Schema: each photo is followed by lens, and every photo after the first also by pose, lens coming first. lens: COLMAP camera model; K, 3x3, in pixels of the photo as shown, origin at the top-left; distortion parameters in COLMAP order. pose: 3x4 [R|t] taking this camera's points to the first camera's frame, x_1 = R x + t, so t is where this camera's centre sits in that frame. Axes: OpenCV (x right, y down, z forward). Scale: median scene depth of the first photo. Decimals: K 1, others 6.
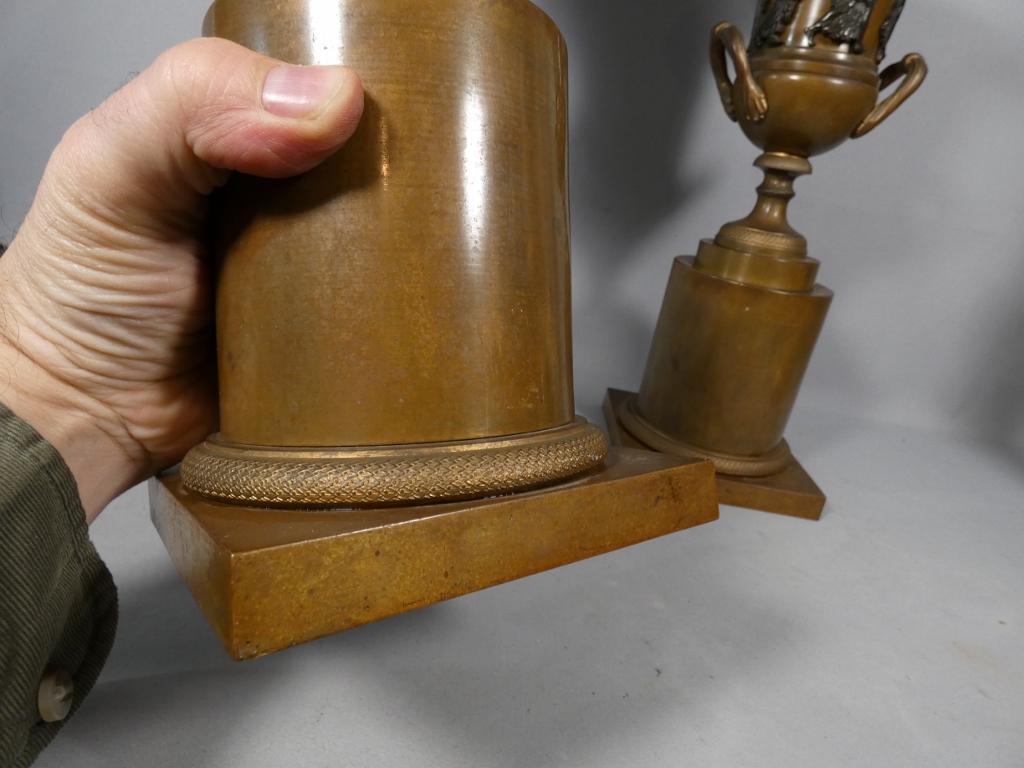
lens RADIAL K [[599.1, 0, 512.1], [0, 599.1, 383.2], [0, 0, 1]] dist [-0.009029, -0.001966]
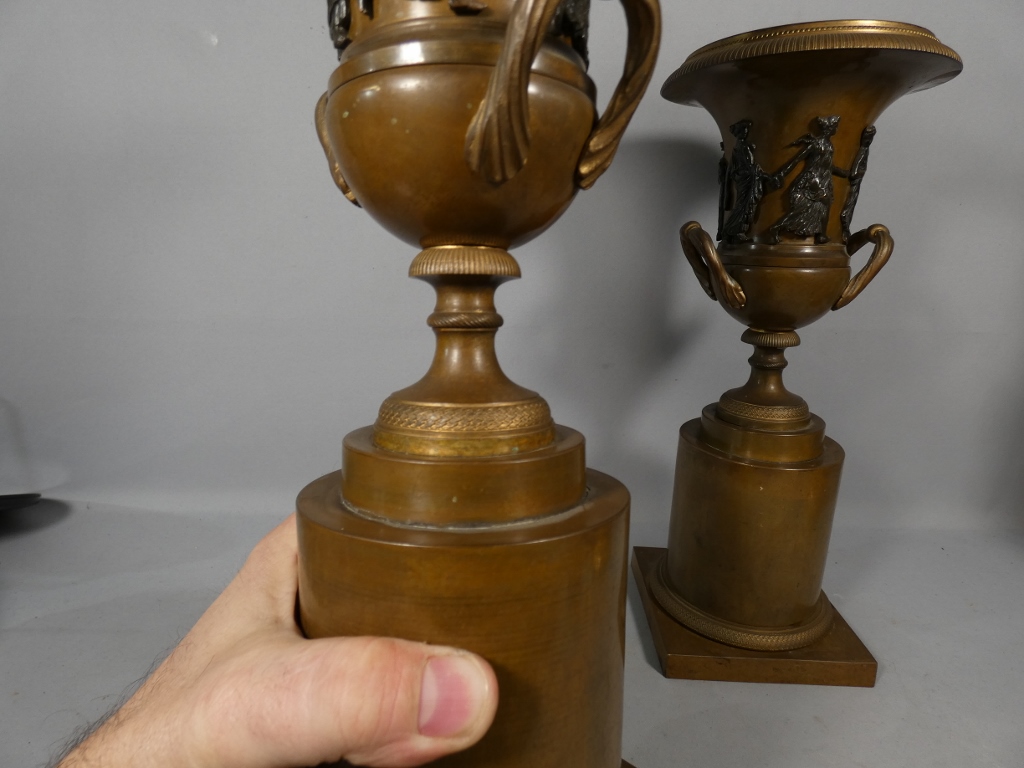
lens RADIAL K [[596.2, 0, 512.0], [0, 596.2, 384.0], [0, 0, 1]] dist [-0.008168, -0.000200]
pose [[0.990215, -0.138223, -0.019176, 0.020872], [0.135099, 0.983974, -0.116375, -0.236216], [0.034955, 0.112646, 0.993020, -0.027630]]
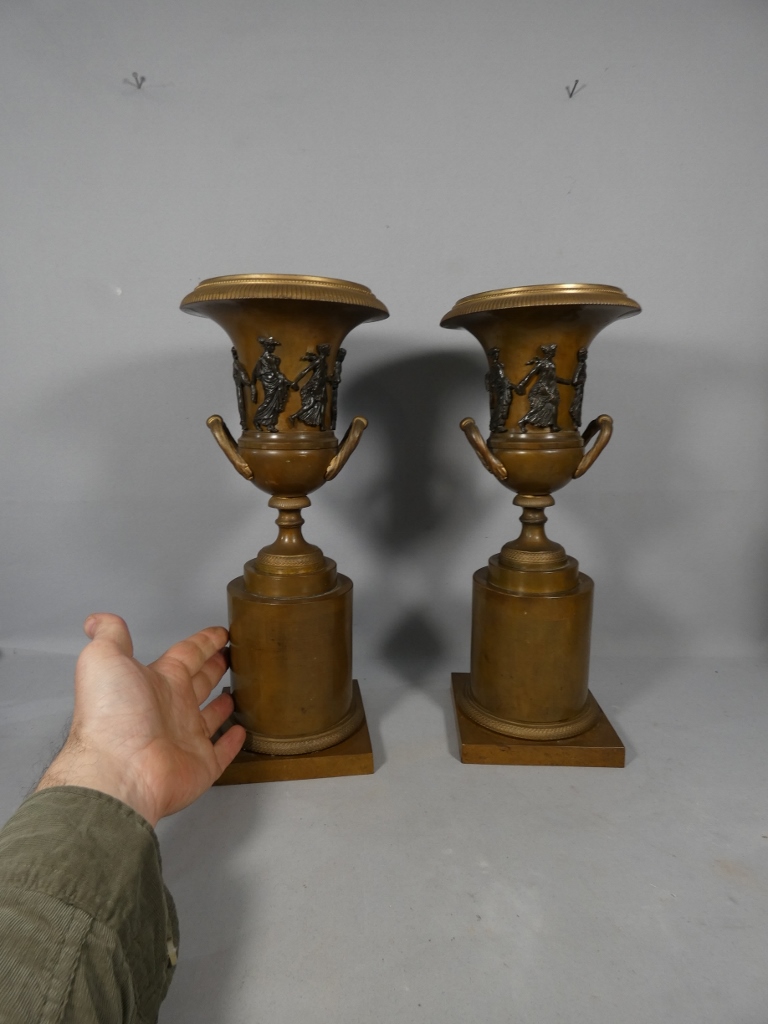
lens RADIAL K [[596.2, 0, 379.8], [0, 596.2, 511.3], [0, 0, 1]] dist [-0.008168, -0.000200]
pose [[0.985016, -0.169322, -0.032770, 0.152977], [0.160025, 0.968175, -0.192431, -0.139870], [0.064310, 0.184304, 0.980763, -0.373489]]
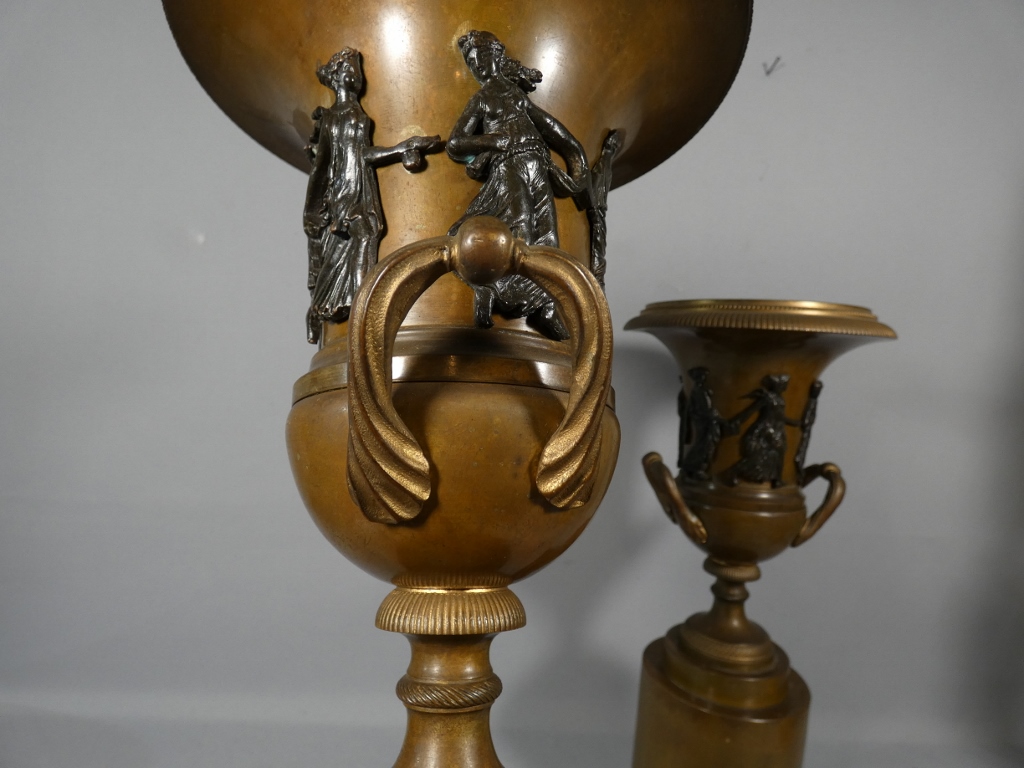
lens RADIAL K [[596.2, 0, 512.0], [0, 596.2, 384.0], [0, 0, 1]] dist [-0.008168, -0.000200]
pose [[0.993834, -0.092044, 0.061828, 0.045946], [0.106297, 0.949566, -0.295002, -0.419407], [-0.031557, 0.299755, 0.953494, -0.058652]]
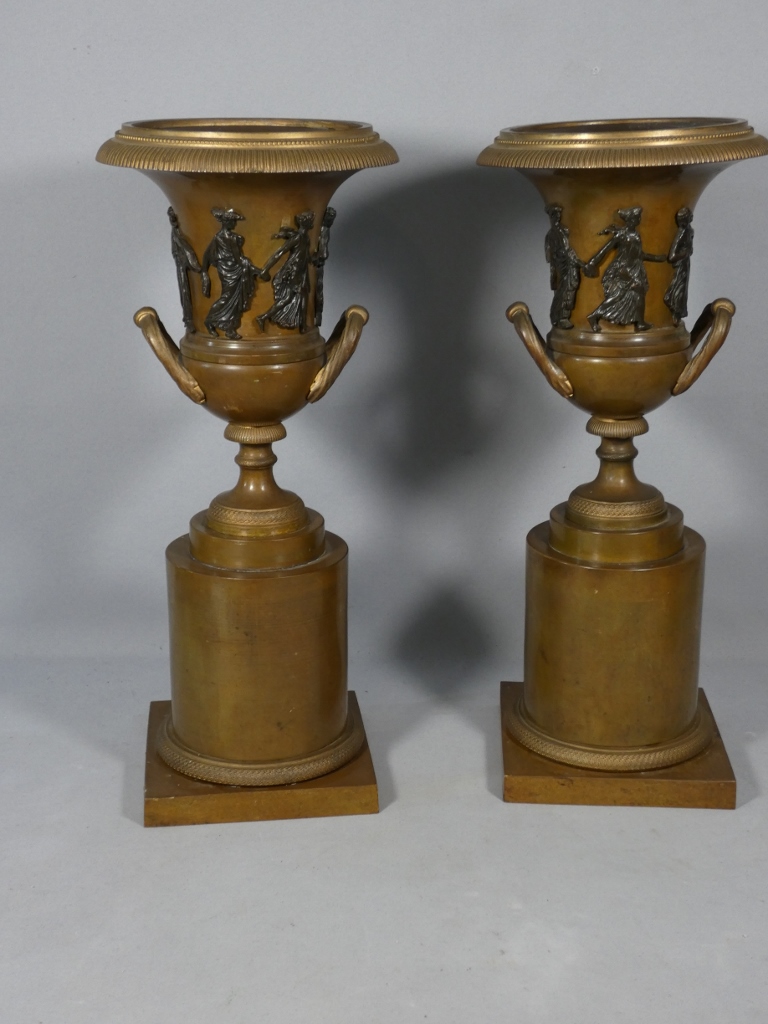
lens RADIAL K [[1489.1, 0, 383.3], [0, 1489.1, 516.8], [0, 0, 1]] dist [0.120575, -0.091111]
pose [[0.983890, -0.164696, -0.069538, 0.246675], [0.159575, 0.984428, -0.073739, -0.119471], [0.080600, 0.061454, 0.994850, -1.353357]]
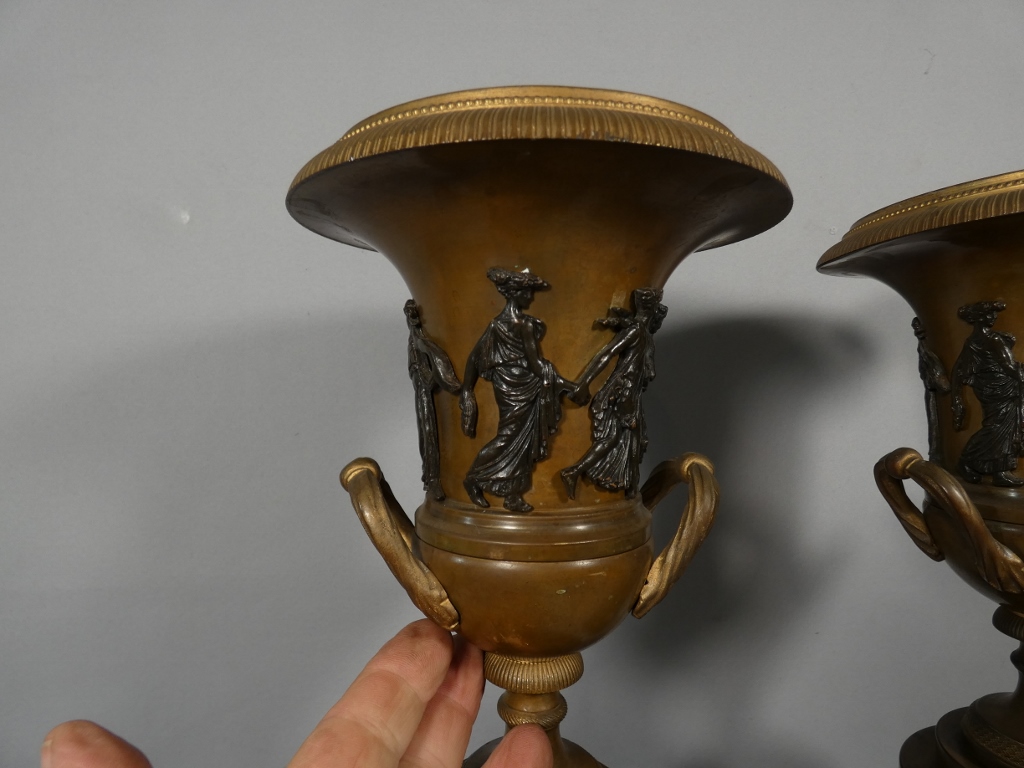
lens RADIAL K [[596.2, 0, 512.0], [0, 596.2, 384.0], [0, 0, 1]] dist [-0.008168, -0.000200]
pose [[0.983367, -0.179582, 0.027194, -0.079342], [0.177864, 0.921797, -0.344462, -0.506276], [0.036792, 0.343569, 0.938406, 0.321444]]
